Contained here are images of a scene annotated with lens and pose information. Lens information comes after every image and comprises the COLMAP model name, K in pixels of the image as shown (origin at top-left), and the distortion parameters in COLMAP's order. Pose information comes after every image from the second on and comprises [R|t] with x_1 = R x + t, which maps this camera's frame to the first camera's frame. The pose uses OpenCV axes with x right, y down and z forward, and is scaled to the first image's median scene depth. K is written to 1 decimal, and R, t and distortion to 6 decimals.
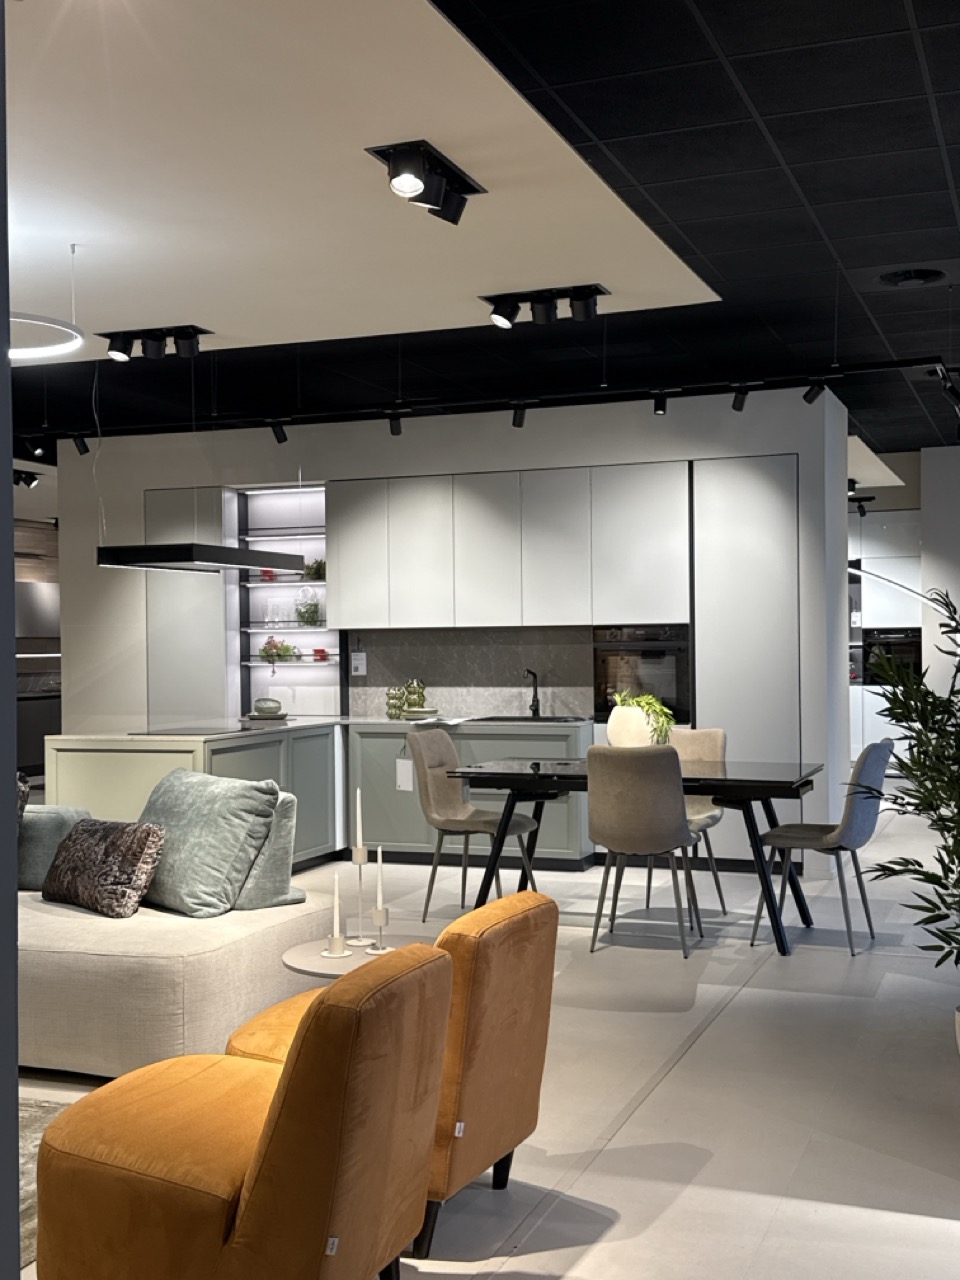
lens RADIAL K [[1463.1, 0, 480.7], [0, 1463.1, 640.9], [0, 0, 1]] dist [0.035145, 0.000000]
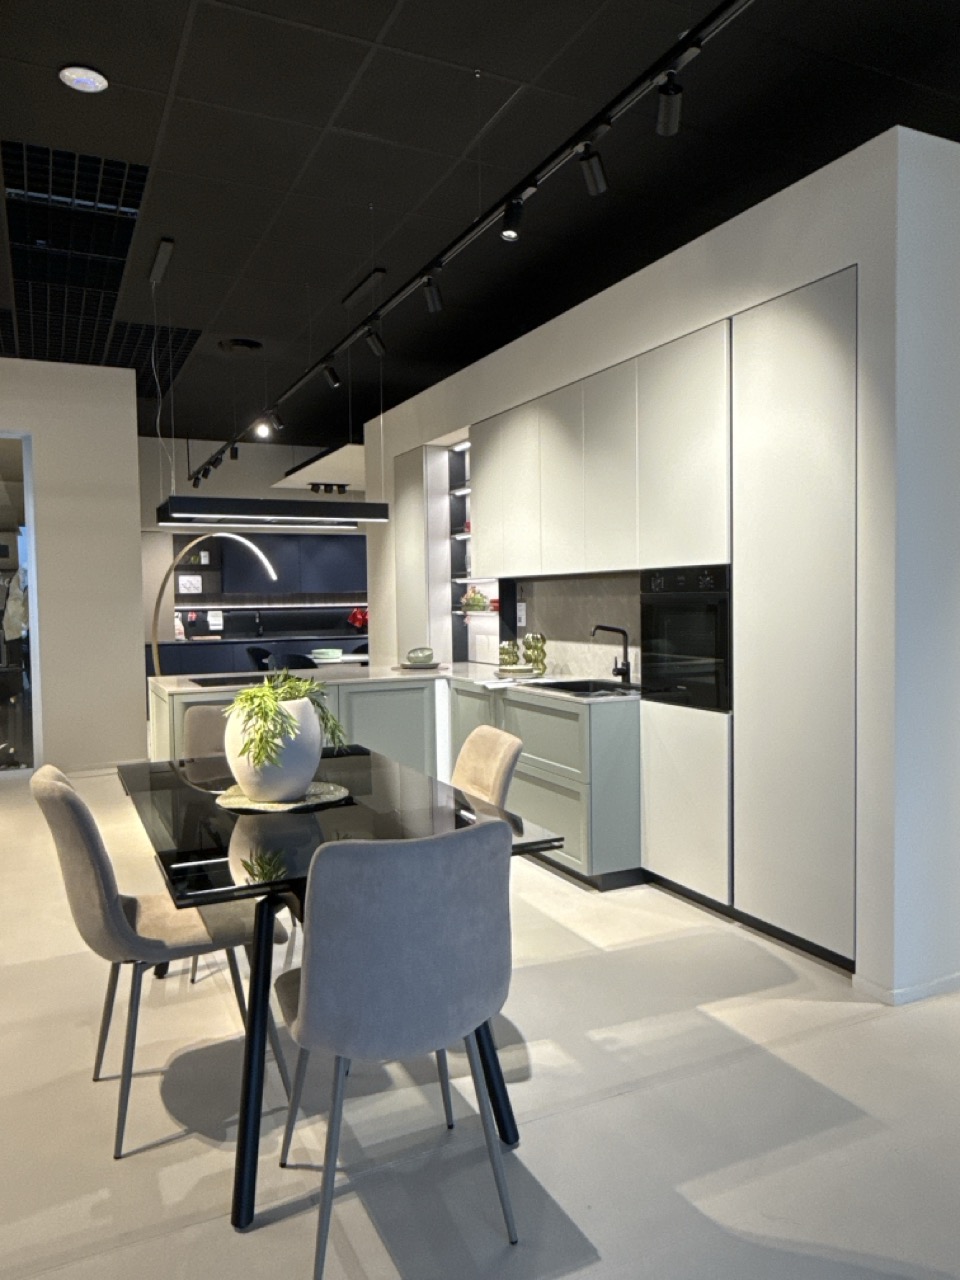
lens RADIAL K [[889.8, 0, 478.9], [0, 889.8, 636.0], [0, 0, 1]] dist [-0.005032, -0.003713]
pose [[0.733949, 0.032651, -0.678419, 0.314014], [0.002745, 0.998693, 0.051034, -0.000260], [0.679199, -0.039319, 0.732901, 0.580087]]
